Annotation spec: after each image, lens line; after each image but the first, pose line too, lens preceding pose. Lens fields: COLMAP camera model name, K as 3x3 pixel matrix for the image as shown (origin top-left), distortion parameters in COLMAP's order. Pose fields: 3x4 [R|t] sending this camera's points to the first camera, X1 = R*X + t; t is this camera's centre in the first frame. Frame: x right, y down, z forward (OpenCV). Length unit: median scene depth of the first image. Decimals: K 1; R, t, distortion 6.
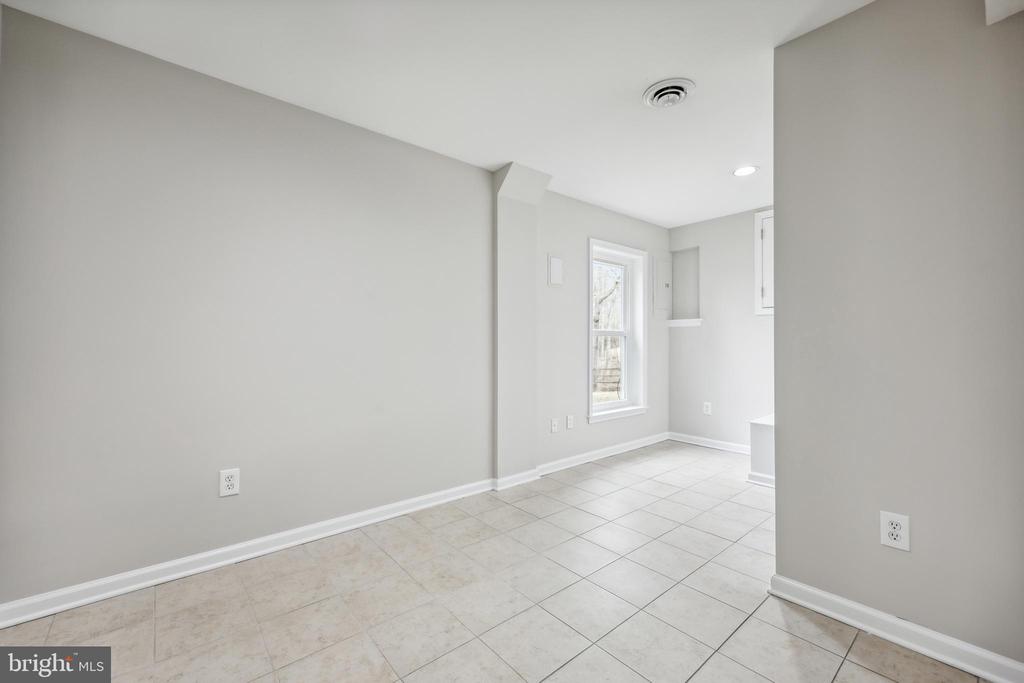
lens RADIAL K [[420.8, 0, 512.0], [0, 420.8, 341.5], [0, 0, 1]] dist [-0.000671, -0.000060]
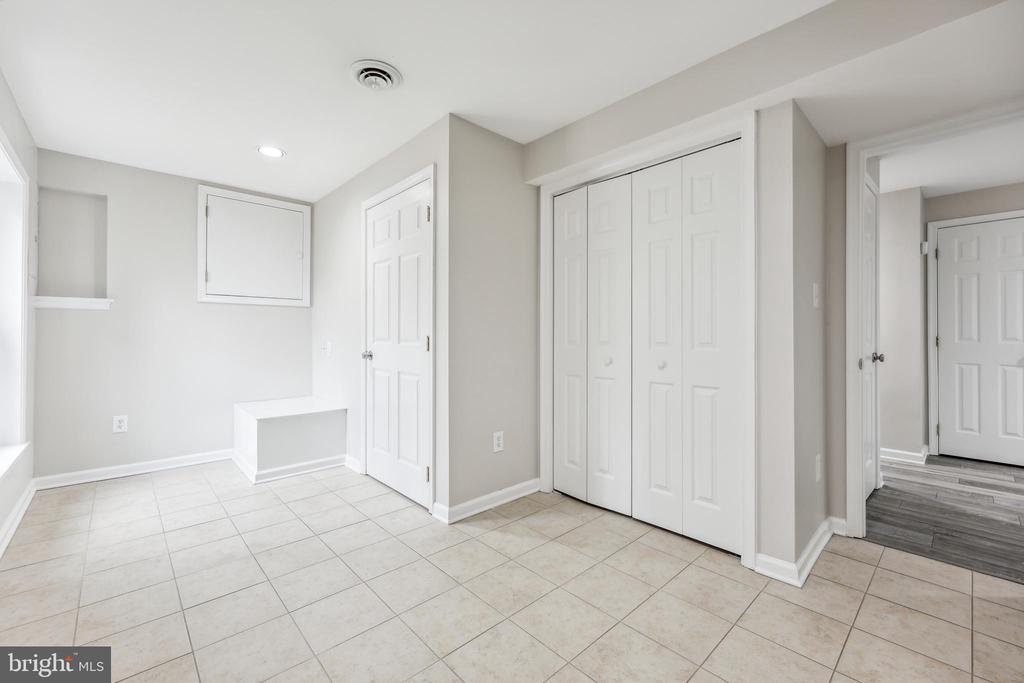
lens RADIAL K [[424.7, 0, 514.6], [0, 424.7, 338.1], [0, 0, 1]] dist [-0.000129, 0.000047]
pose [[-0.049656, -0.007957, 0.998735, -0.399928], [-0.005359, 0.999956, 0.007700, 0.002003], [-0.998752, -0.004970, -0.049697, 0.479041]]
